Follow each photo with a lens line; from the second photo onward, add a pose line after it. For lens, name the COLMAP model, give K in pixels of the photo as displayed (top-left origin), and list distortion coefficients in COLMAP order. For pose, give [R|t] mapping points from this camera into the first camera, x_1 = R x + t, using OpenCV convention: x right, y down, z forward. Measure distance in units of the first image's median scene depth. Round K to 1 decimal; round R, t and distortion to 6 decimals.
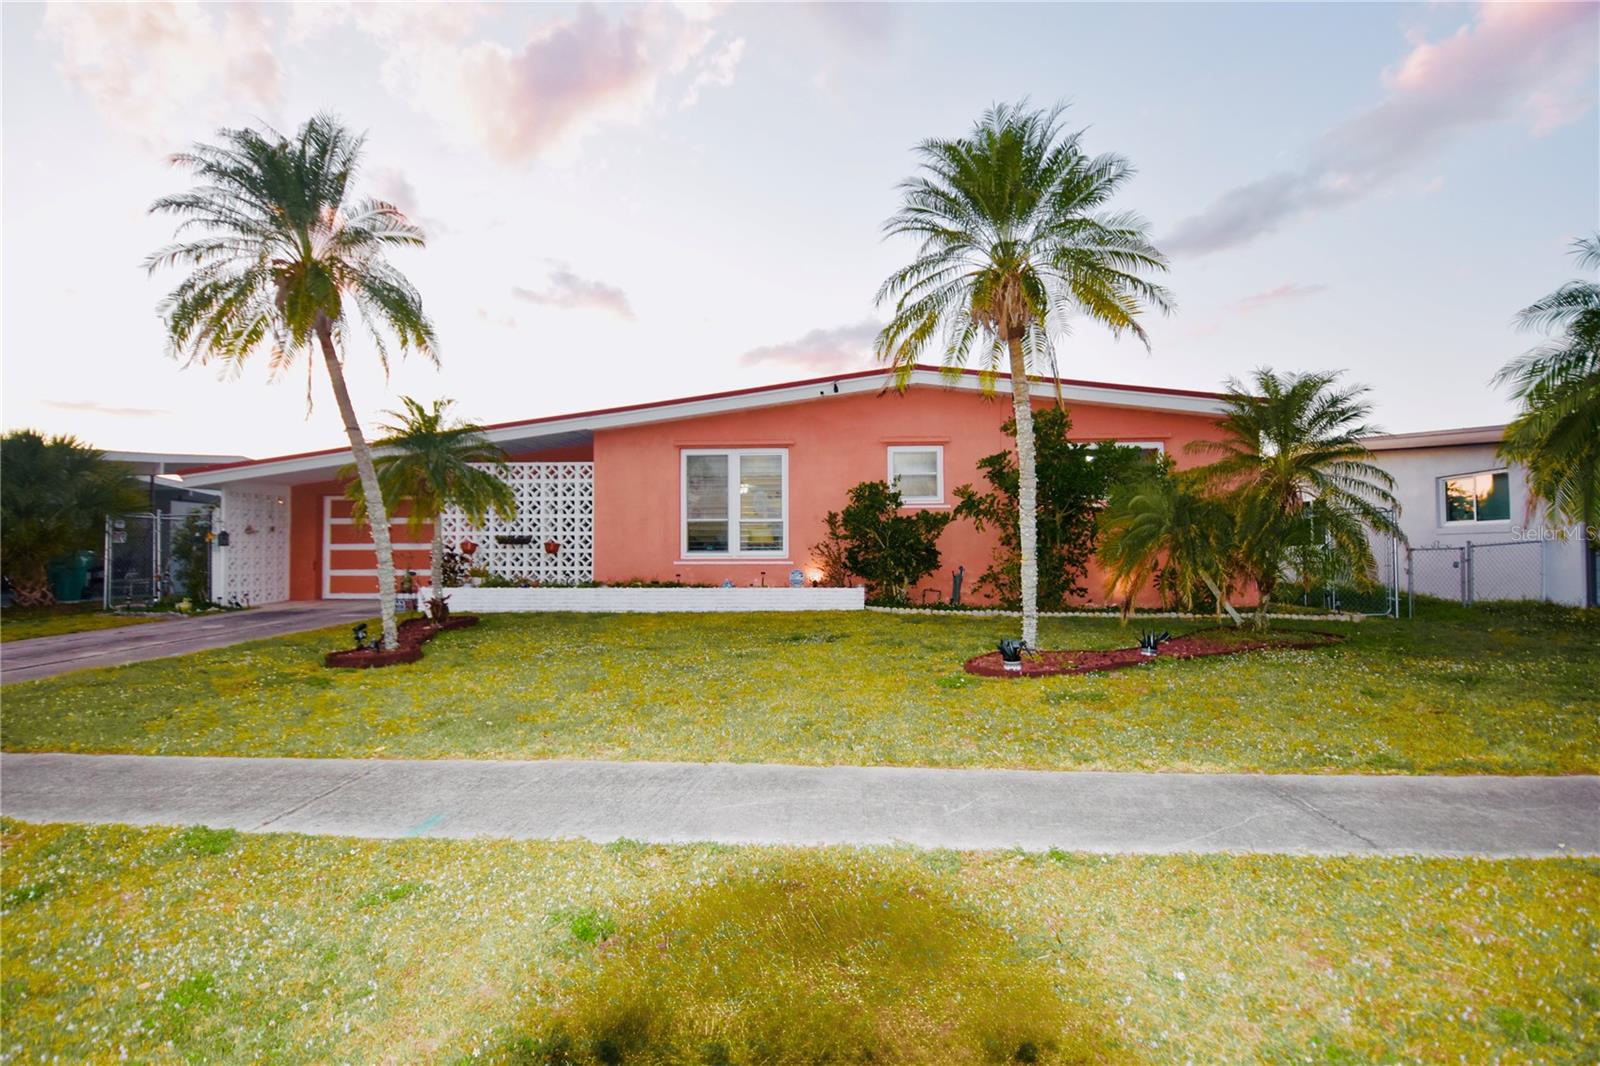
lens RADIAL K [[821.2, 0, 800.0], [0, 821.2, 533.0], [0, 0, 1]] dist [0.001522, -0.009728]
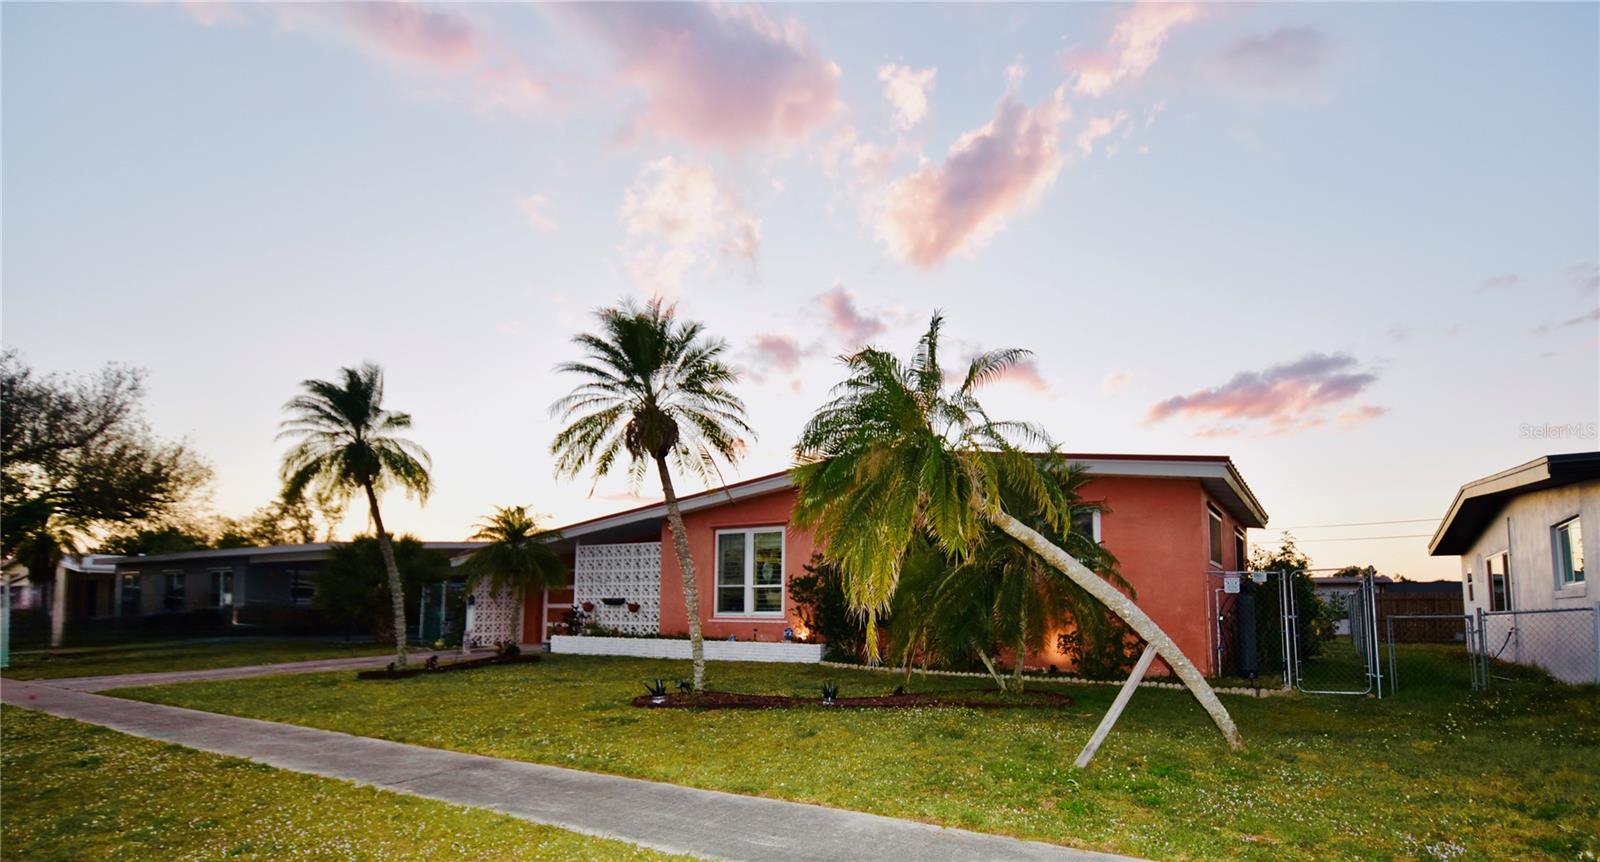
lens RADIAL K [[798.2, 0, 802.6], [0, 798.2, 487.2], [0, 0, 1]] dist [-0.002094, -0.000618]
pose [[0.884282, -0.062187, -0.462795, 0.545092], [-0.000739, 0.990905, -0.134563, -0.001110], [0.466954, 0.119333, 0.876193, -0.024374]]
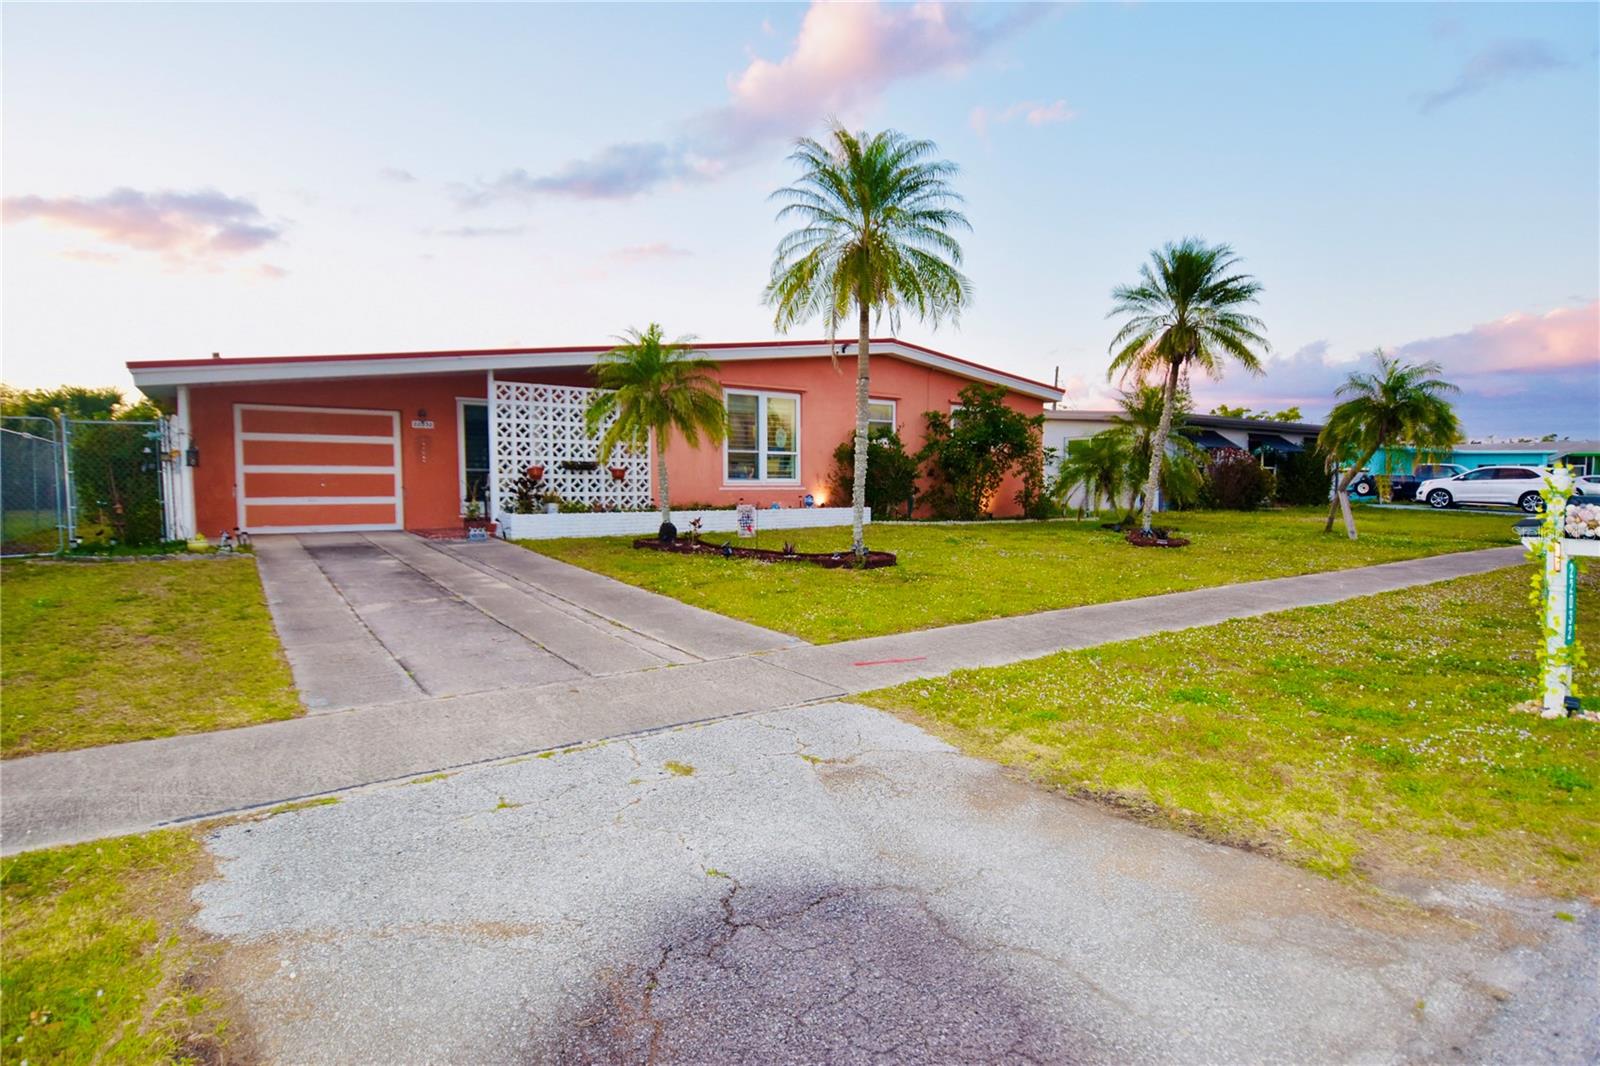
lens RADIAL K [[821.2, 0, 800.0], [0, 821.2, 533.0], [0, 0, 1]] dist [0.001522, -0.009728]
pose [[0.751164, -0.035679, 0.659151, -0.808648], [-0.019841, 0.996867, 0.076571, 0.008489], [-0.659817, -0.070595, 0.748102, 0.074616]]
